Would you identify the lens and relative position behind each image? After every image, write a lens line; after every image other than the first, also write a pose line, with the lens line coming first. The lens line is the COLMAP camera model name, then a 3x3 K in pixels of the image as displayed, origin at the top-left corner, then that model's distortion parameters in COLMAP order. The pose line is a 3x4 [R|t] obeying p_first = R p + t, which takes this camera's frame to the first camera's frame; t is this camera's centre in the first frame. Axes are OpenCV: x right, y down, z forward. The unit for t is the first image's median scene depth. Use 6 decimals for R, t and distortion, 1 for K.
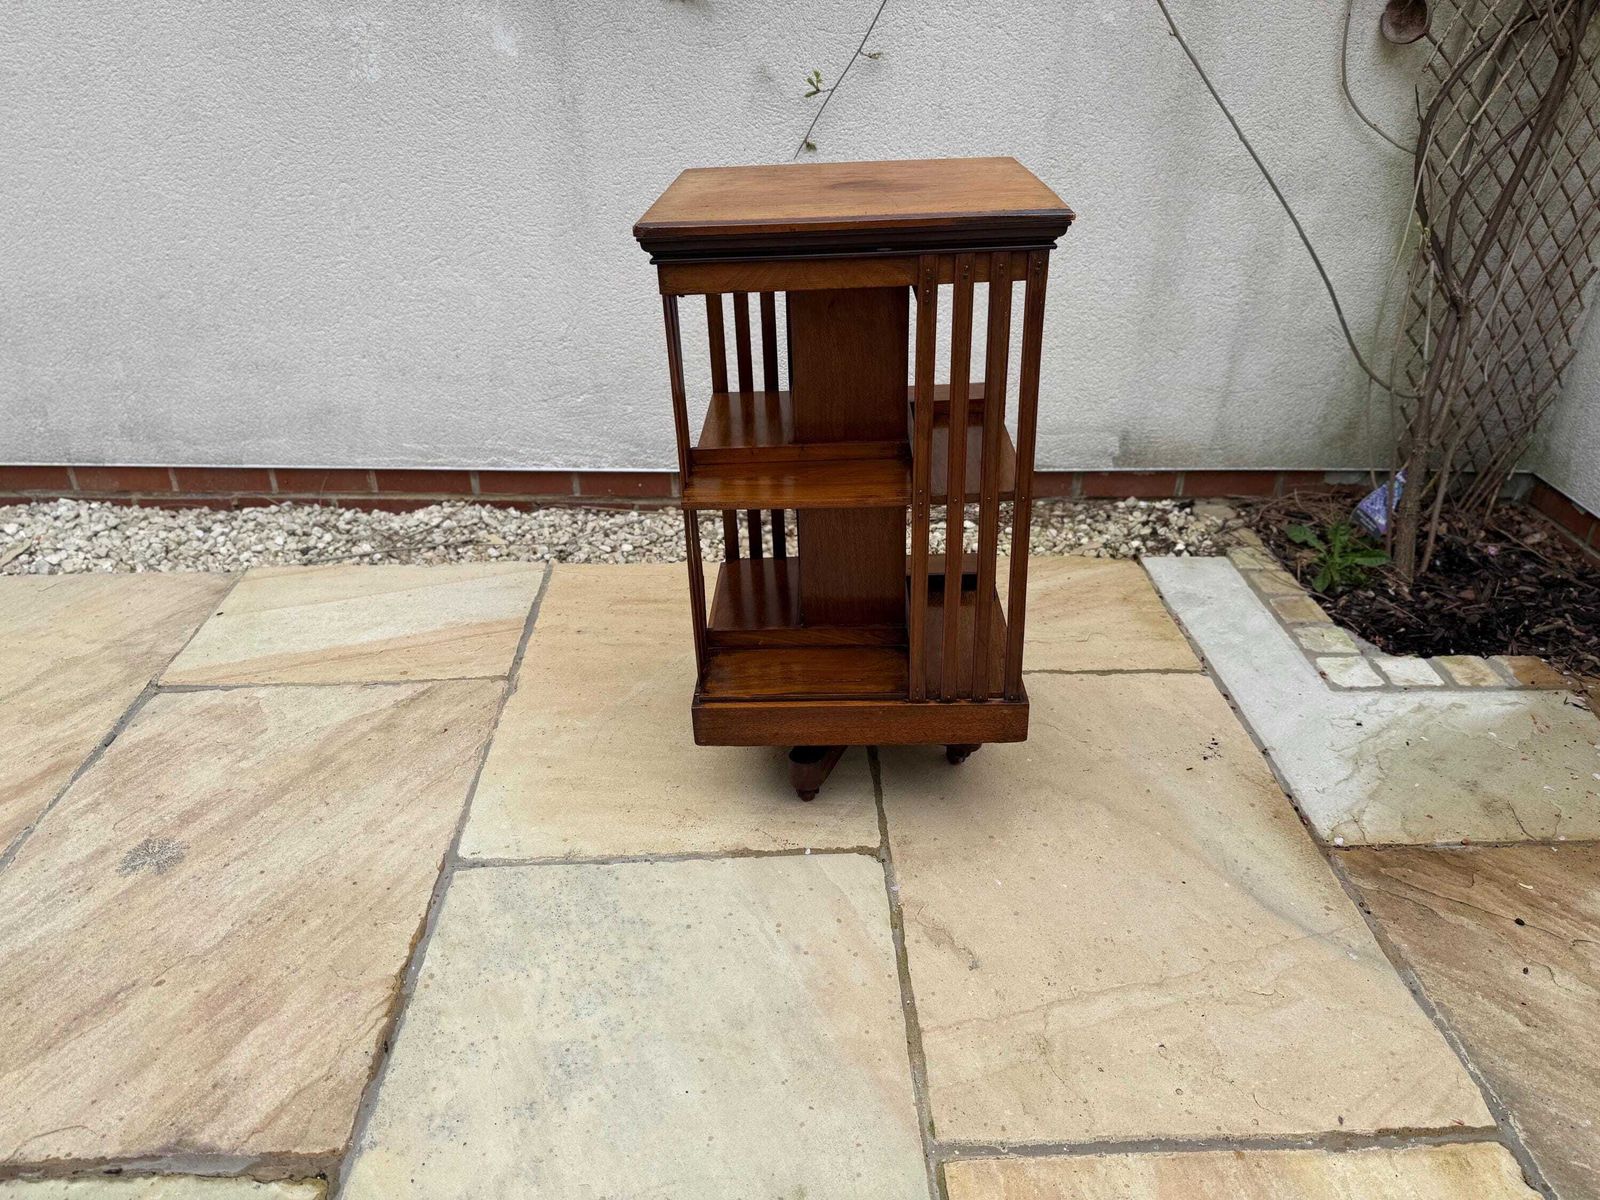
lens RADIAL K [[1136.1, 0, 798.5], [0, 1136.1, 606.0], [0, 0, 1]] dist [0.031518, -0.051698]
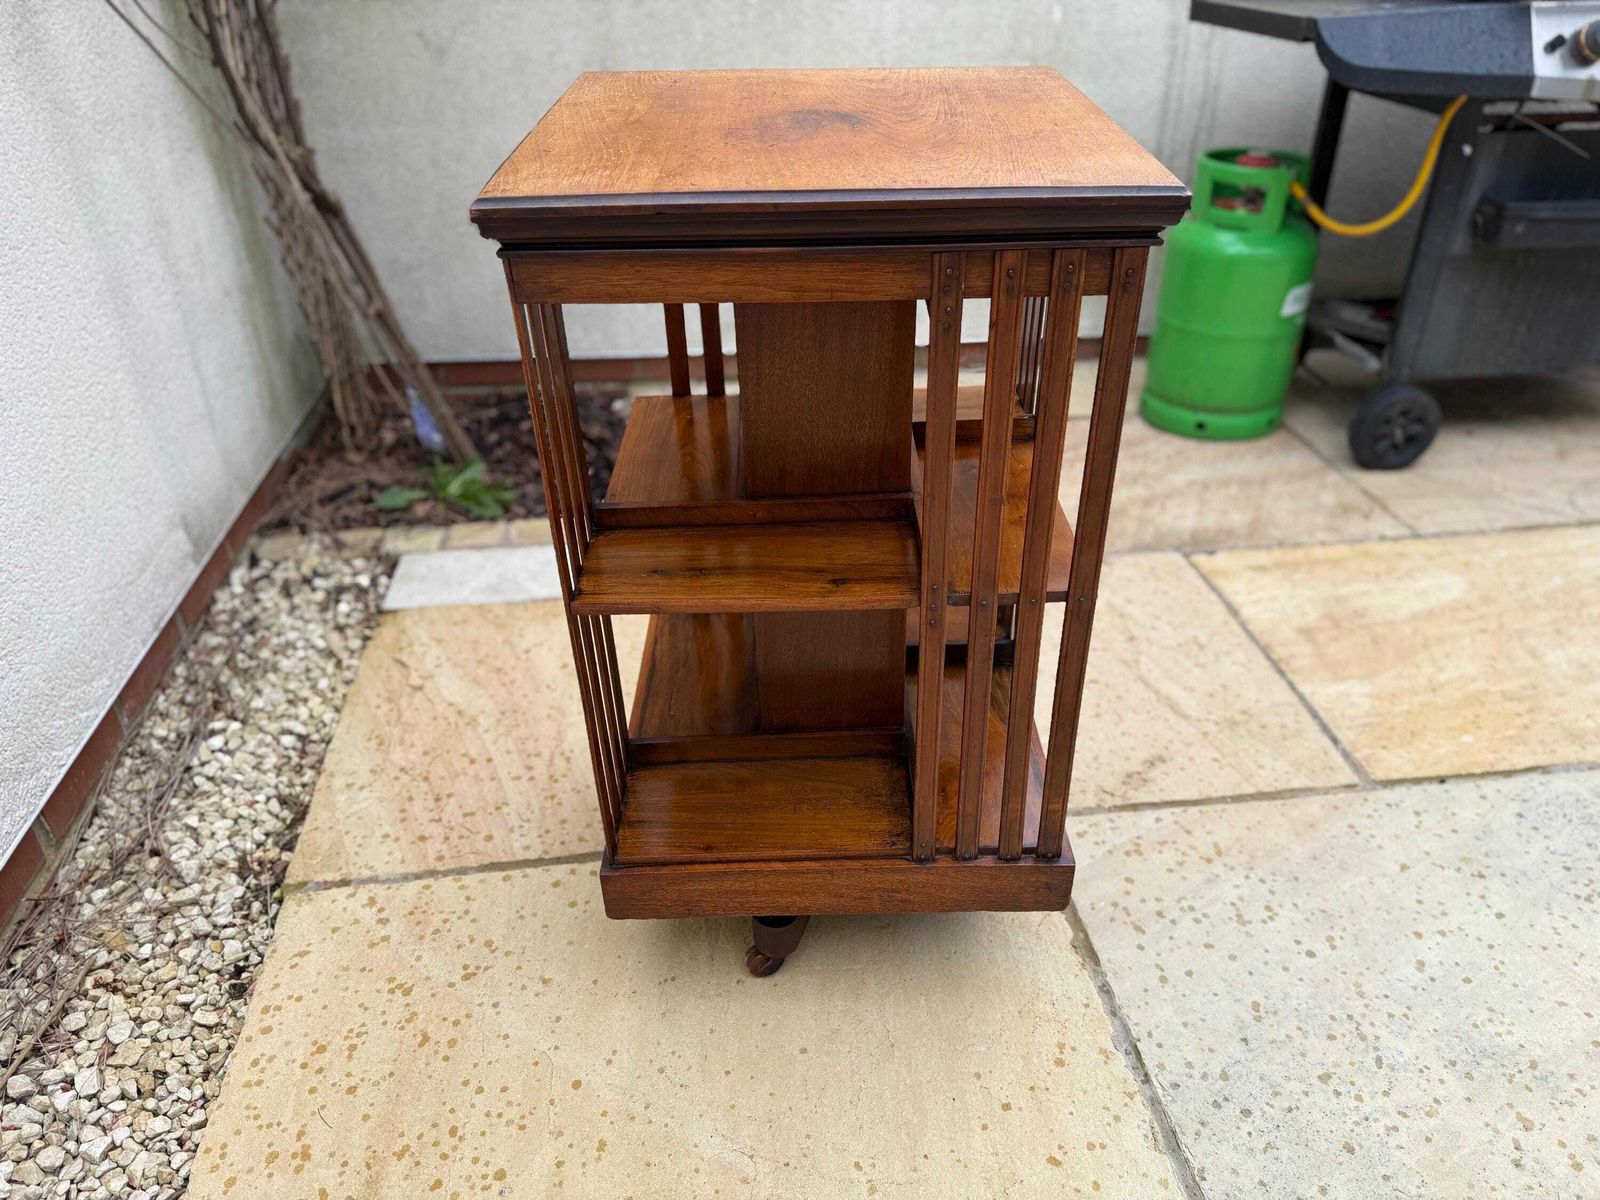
lens RADIAL K [[1158.9, 0, 800.0], [0, 1158.9, 600.0], [0, 0, 1]] dist [-0.008890, -0.007683]
pose [[-0.096719, -0.529298, 0.842905, -0.400574], [0.493241, 0.710083, 0.502490, -0.313546], [-0.864499, 0.464356, 0.192393, 0.619667]]
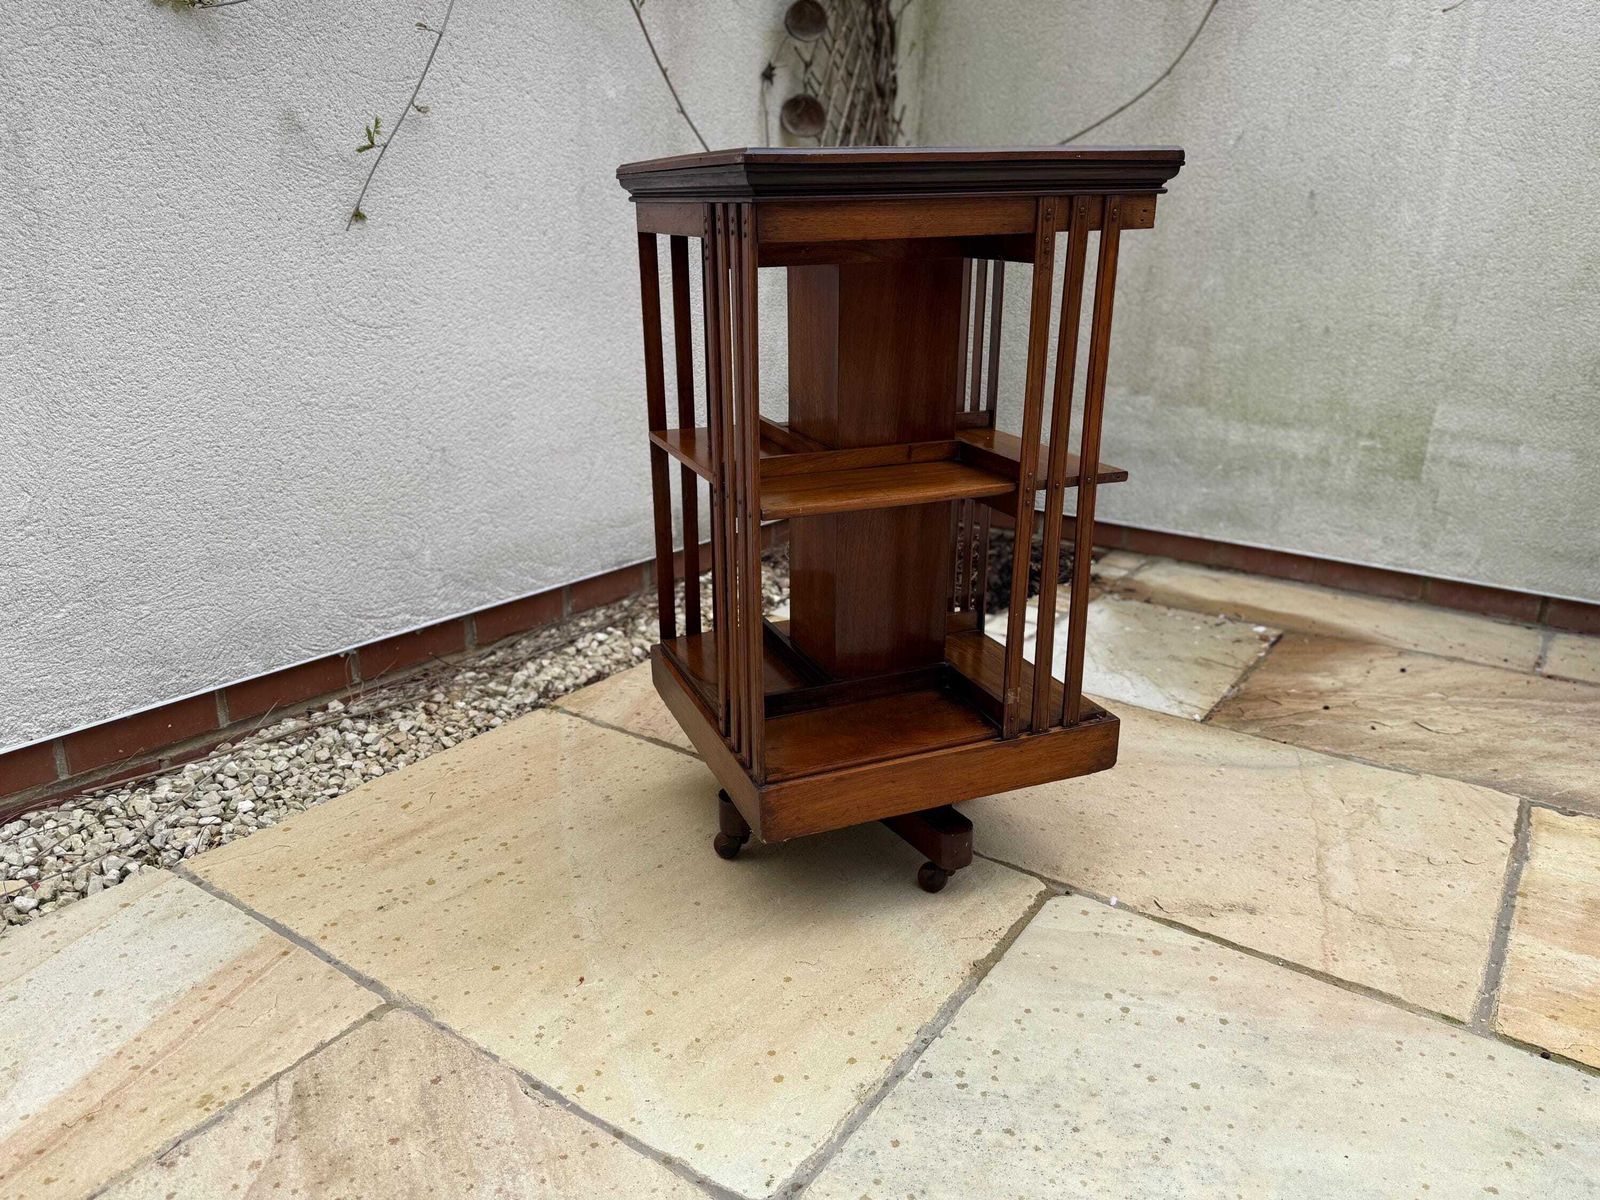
lens RADIAL K [[1141.1, 0, 805.6], [0, 1141.1, 600.9], [0, 0, 1]] dist [0.008315, -0.017057]
pose [[0.595627, -0.240379, 0.766450, -0.456191], [0.377807, 0.925879, -0.003222, -0.040125], [-0.708866, 0.291489, 0.642296, 0.347654]]
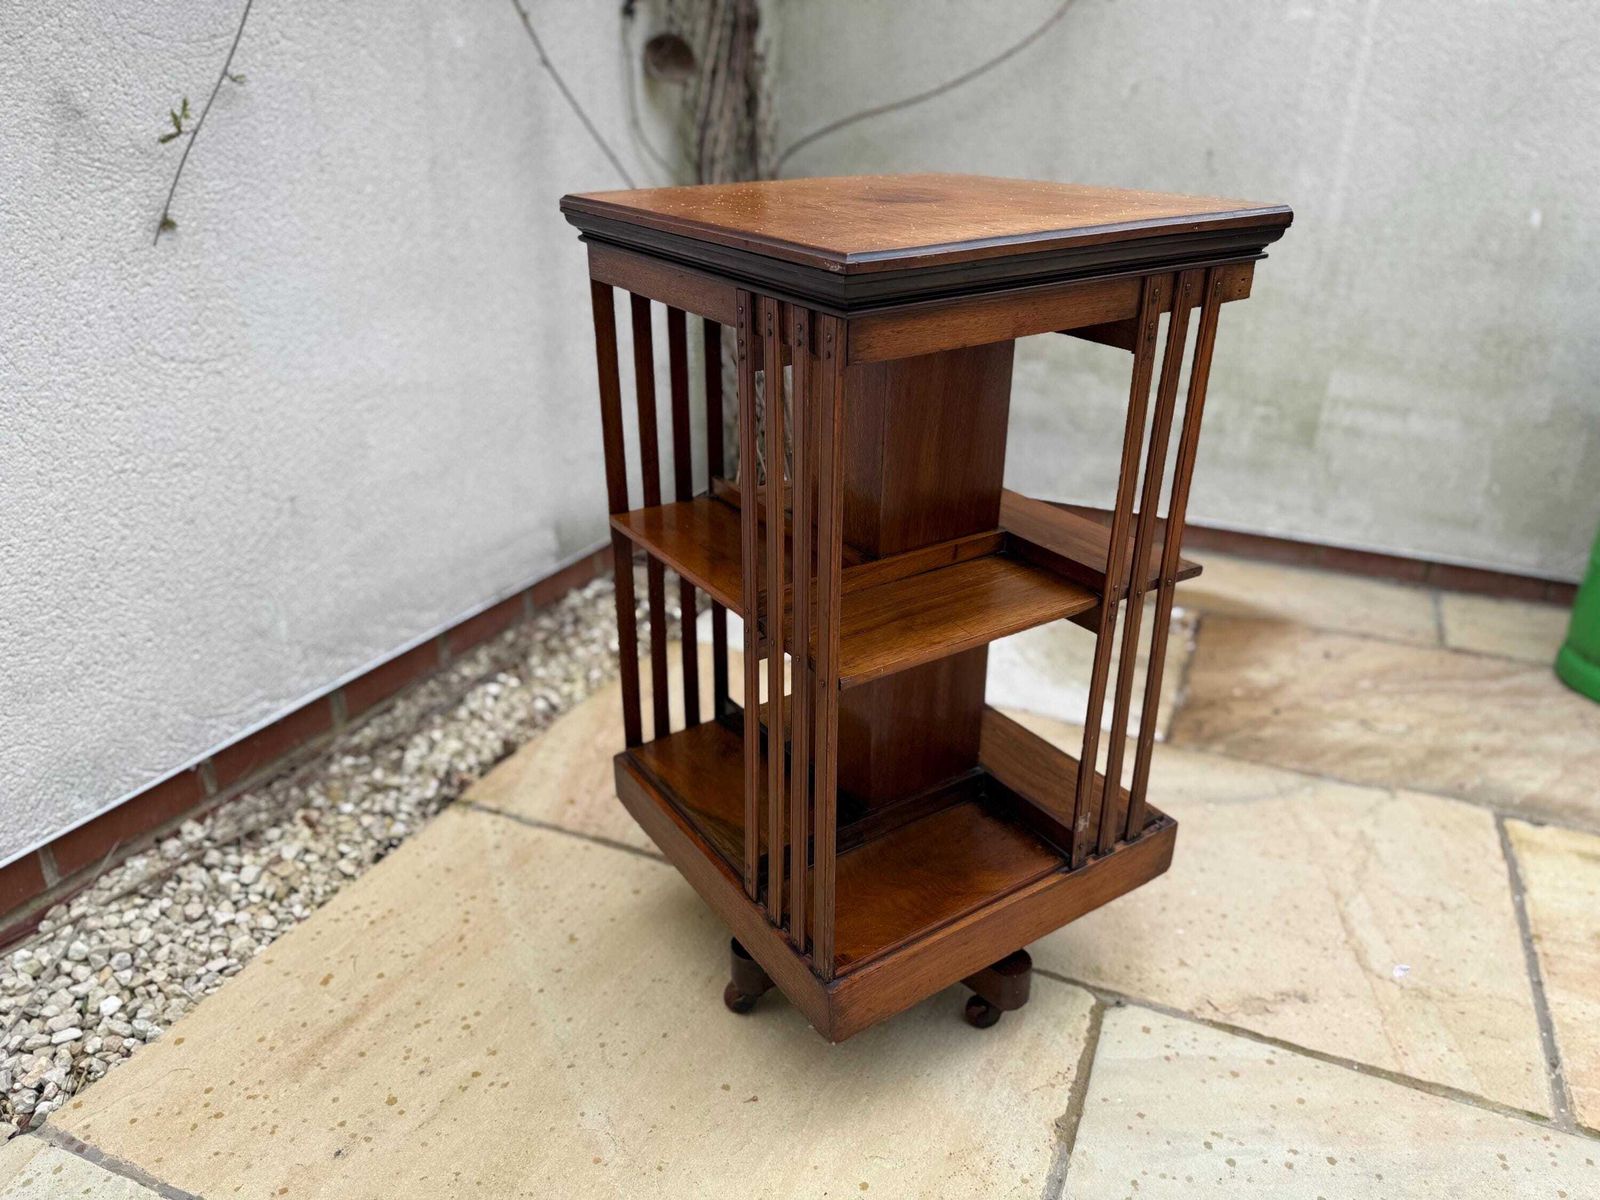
lens RADIAL K [[1145.8, 0, 812.5], [0, 1145.8, 596.3], [0, 0, 1]] dist [-0.007817, 0.000159]
pose [[0.418928, -0.345827, 0.839585, -0.408952], [0.421648, 0.892988, 0.157433, -0.173222], [-0.804184, 0.288056, 0.519915, 0.455503]]
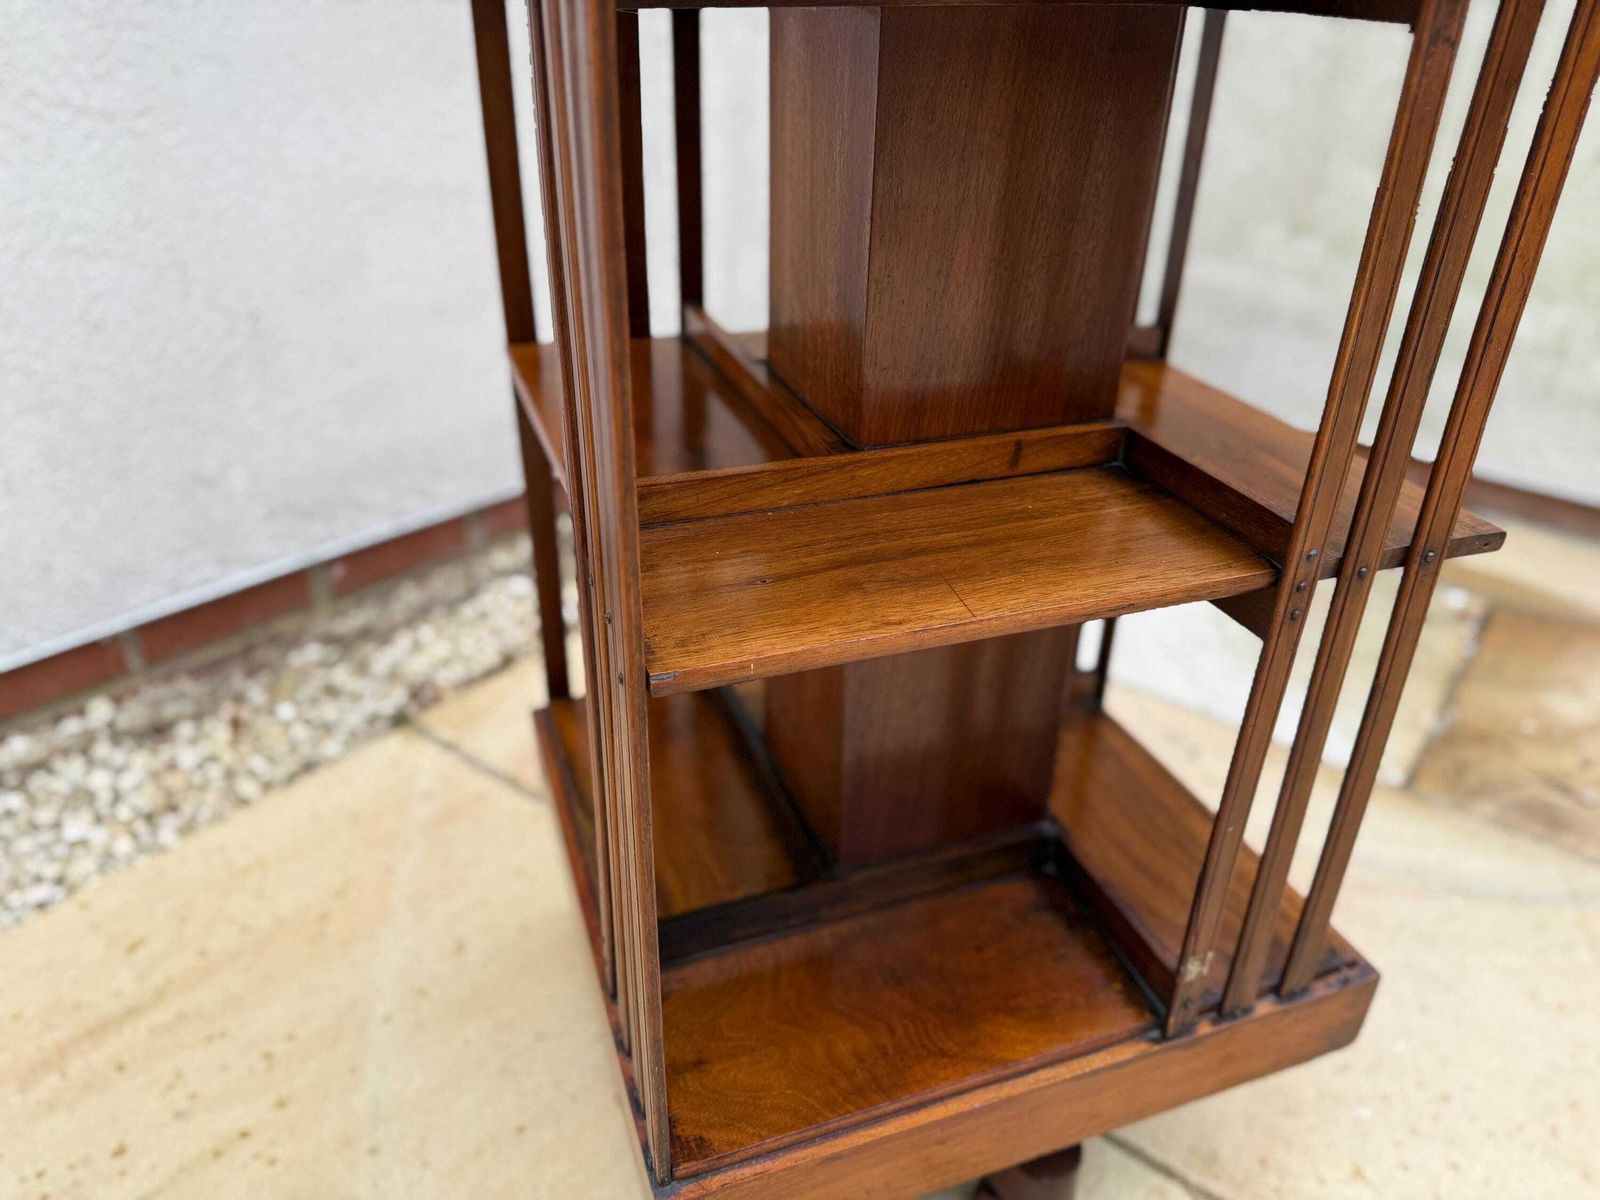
lens RADIAL K [[1161.8, 0, 804.3], [0, 1161.8, 605.3], [0, 0, 1]] dist [-0.032320, 0.001809]
pose [[0.626399, -0.345402, 0.698800, -0.203510], [0.342503, 0.927253, 0.151305, -0.114181], [-0.700226, 0.144564, 0.699132, 0.505687]]
